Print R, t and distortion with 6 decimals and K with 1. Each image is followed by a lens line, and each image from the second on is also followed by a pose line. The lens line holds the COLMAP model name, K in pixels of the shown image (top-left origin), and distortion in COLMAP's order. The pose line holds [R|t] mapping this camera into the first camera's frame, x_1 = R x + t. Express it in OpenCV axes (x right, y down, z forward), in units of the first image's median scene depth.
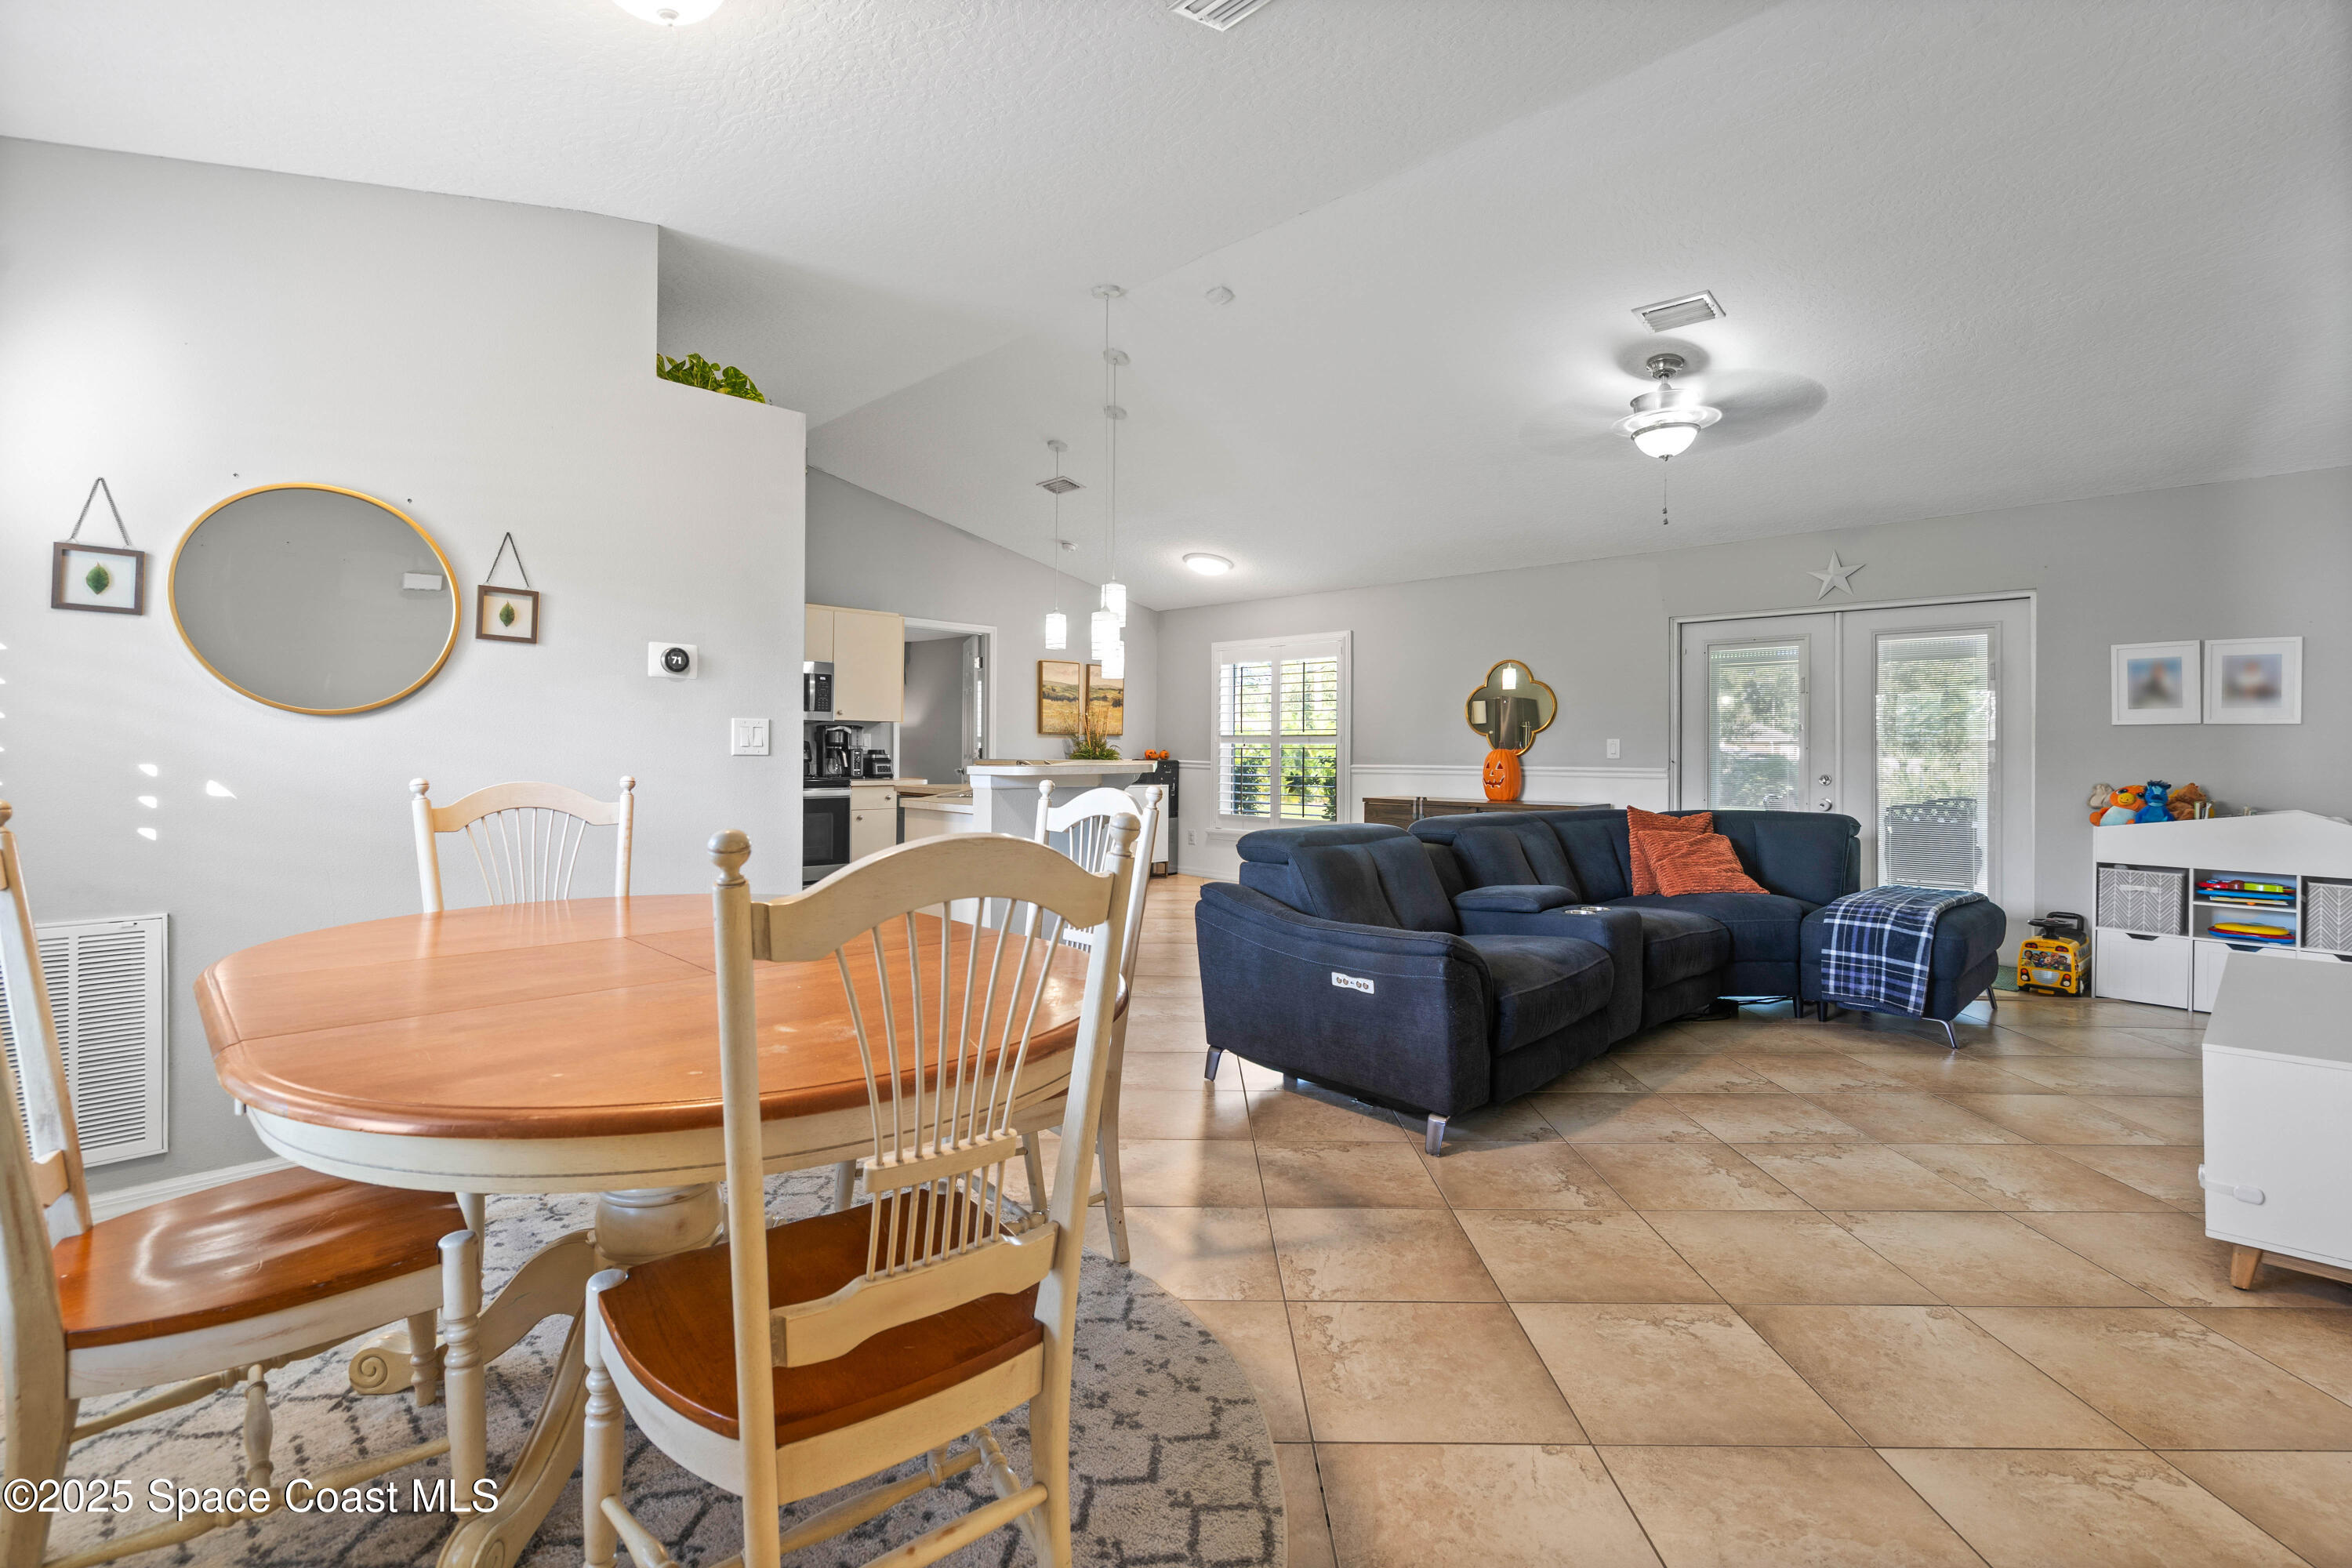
lens RADIAL K [[1074.1, 0, 1189.9], [0, 1074.1, 765.8], [0, 0, 1]] dist [-0.002802, 0.001092]
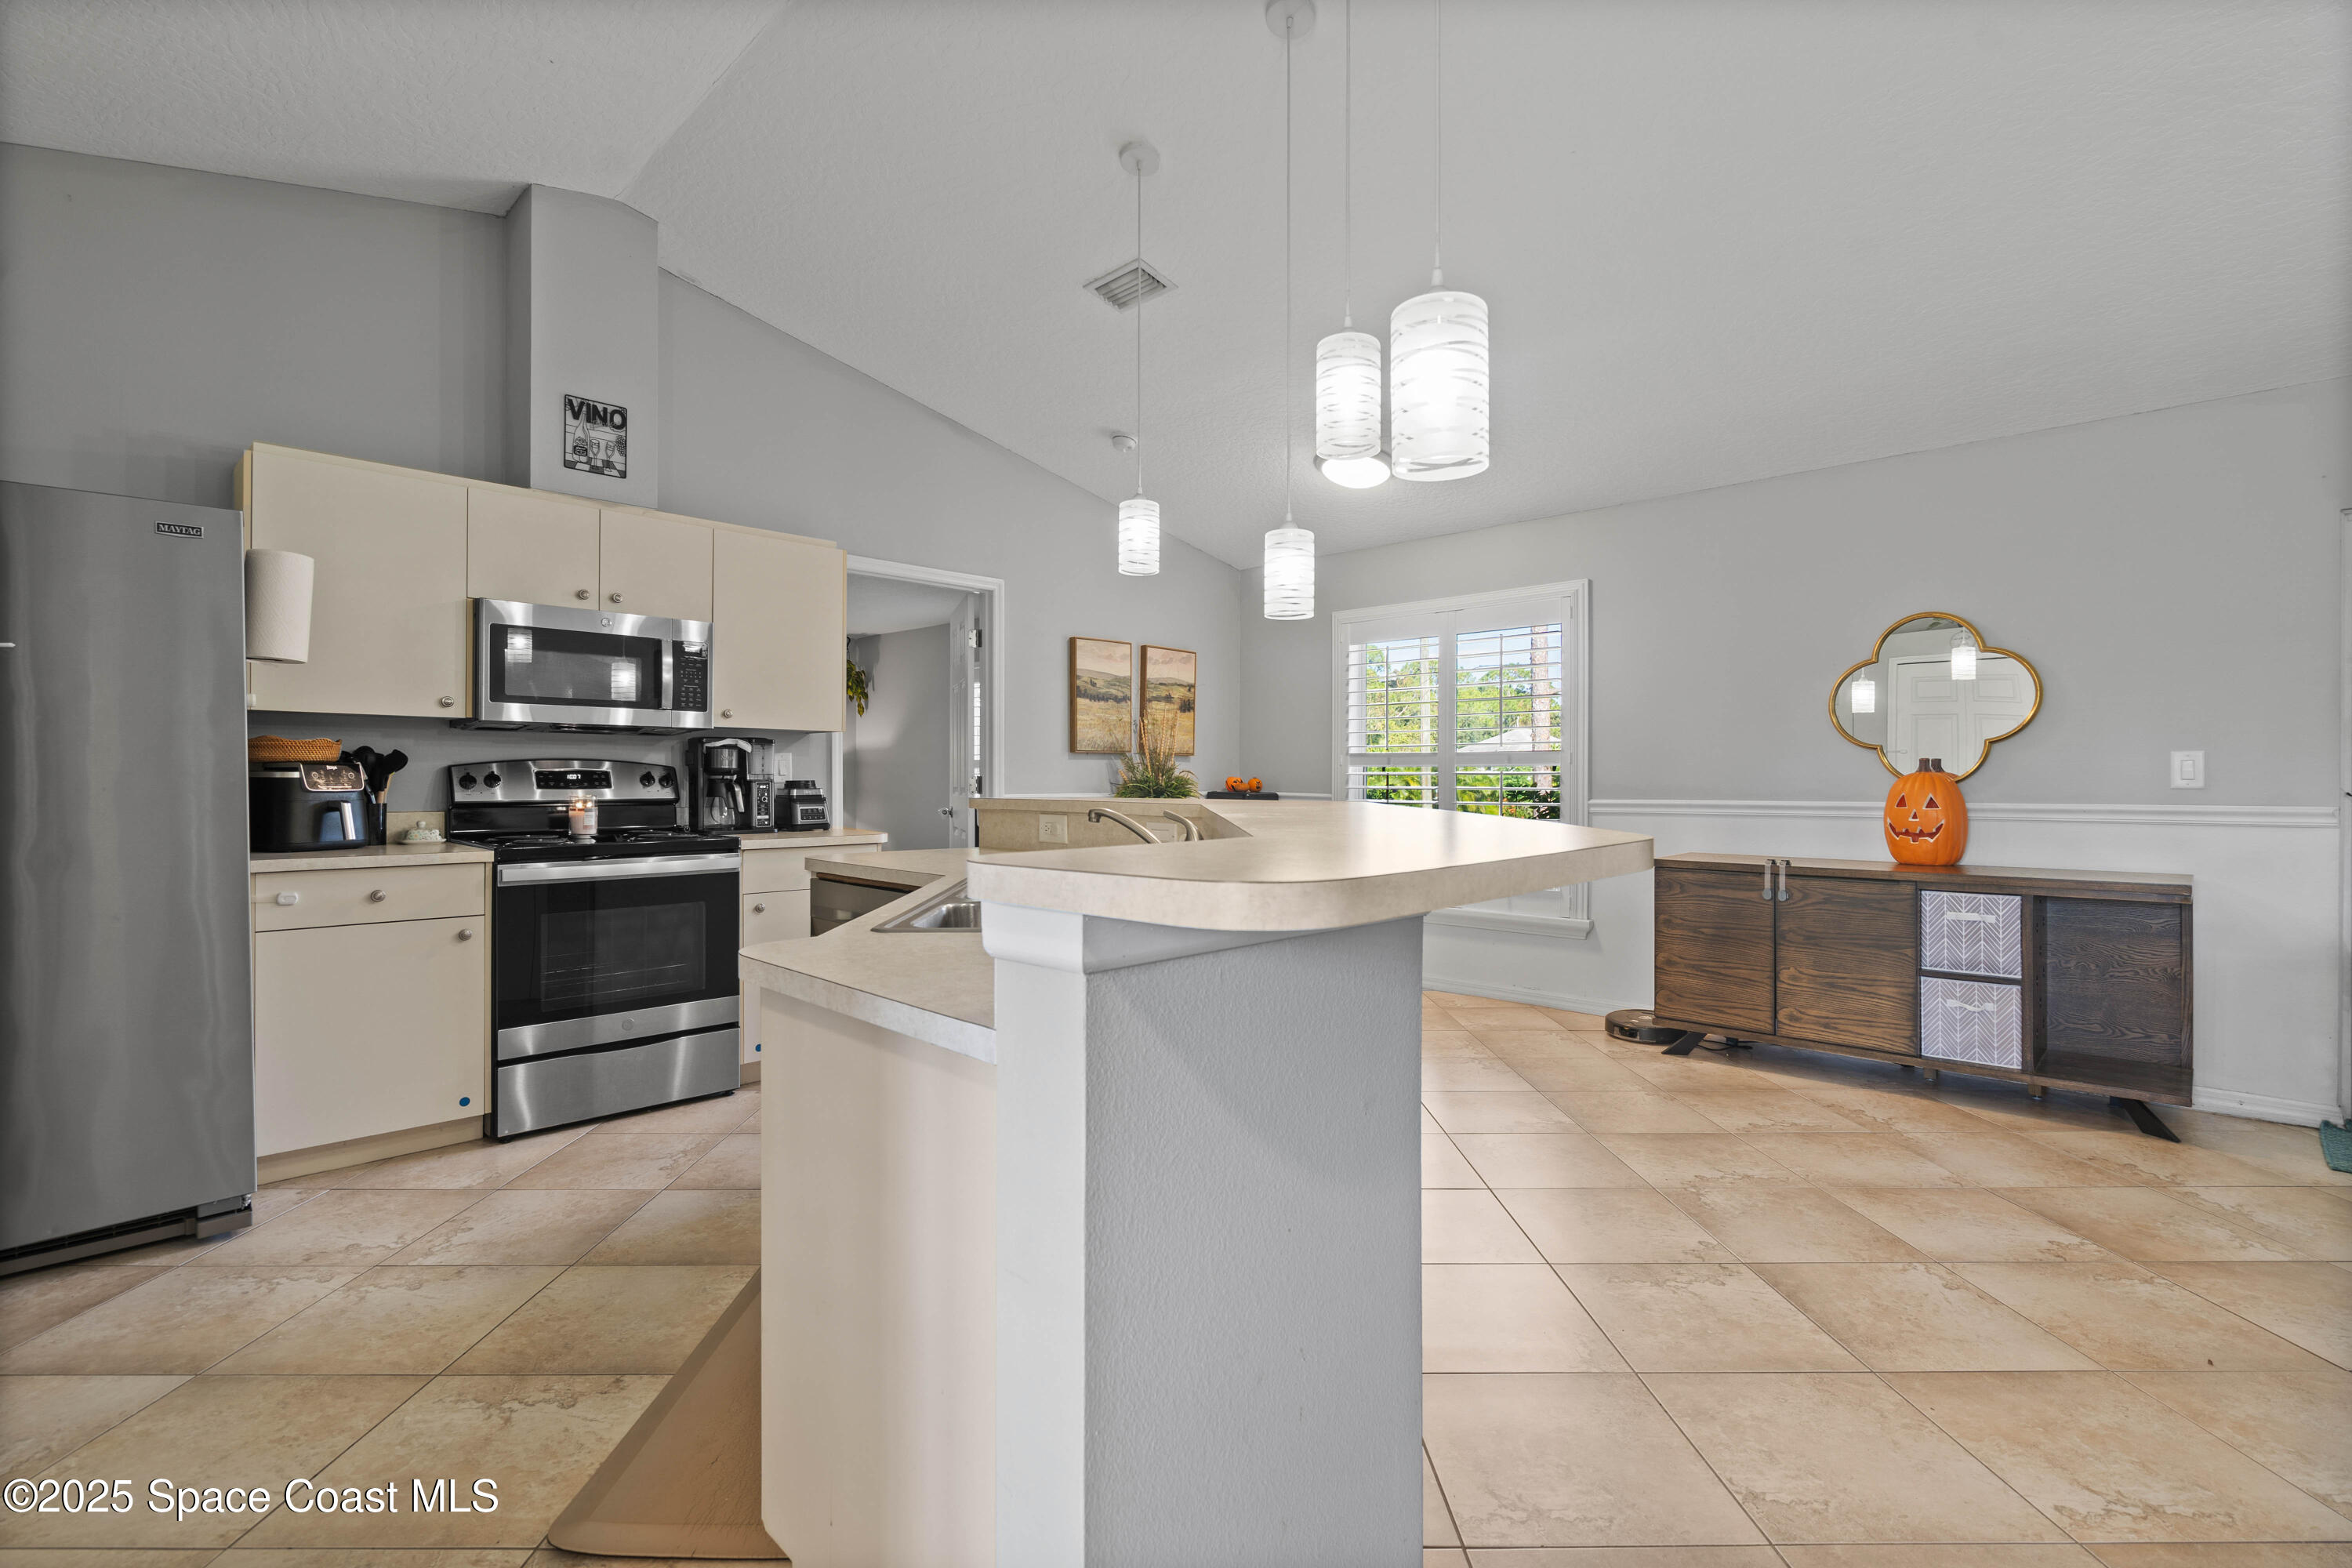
lens RADIAL K [[1074.1, 0, 1164.0], [0, 1074.1, 789.4], [0, 0, 1]] dist [-0.002802, 0.001092]
pose [[0.999932, -0.006860, -0.009387, -0.096375], [0.006824, 0.999969, -0.003911, -0.007144], [0.009413, 0.003847, 0.999948, 0.445772]]
